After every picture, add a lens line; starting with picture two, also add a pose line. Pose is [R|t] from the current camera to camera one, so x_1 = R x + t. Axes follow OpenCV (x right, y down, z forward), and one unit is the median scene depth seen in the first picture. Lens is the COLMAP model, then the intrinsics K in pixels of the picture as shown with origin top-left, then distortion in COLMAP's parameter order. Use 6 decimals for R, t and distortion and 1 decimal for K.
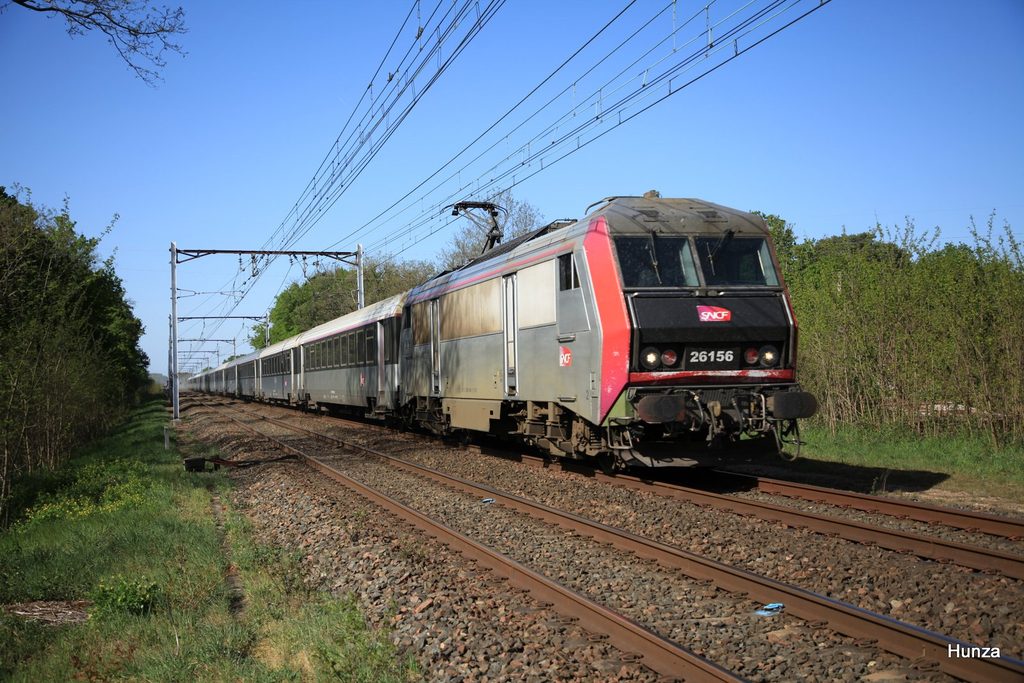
lens RADIAL K [[1323.2, 0, 512.0], [0, 1323.2, 341.5], [0, 0, 1]] dist [-0.009101, 0.006159]
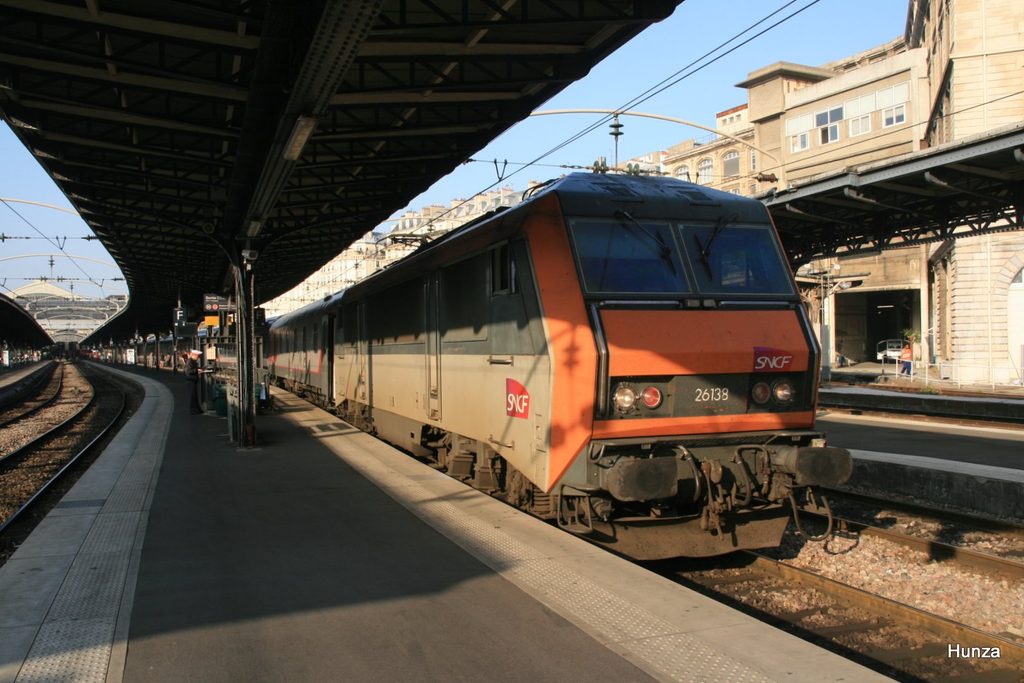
lens RADIAL K [[996.6, 0, 512.0], [0, 996.6, 341.5], [0, 0, 1]] dist [-0.216842, -0.000307]
pose [[0.998874, 0.006498, 0.047003, 0.020474], [-0.007262, 0.999844, 0.016101, -0.020947], [-0.046891, -0.016425, 0.998765, 0.431954]]
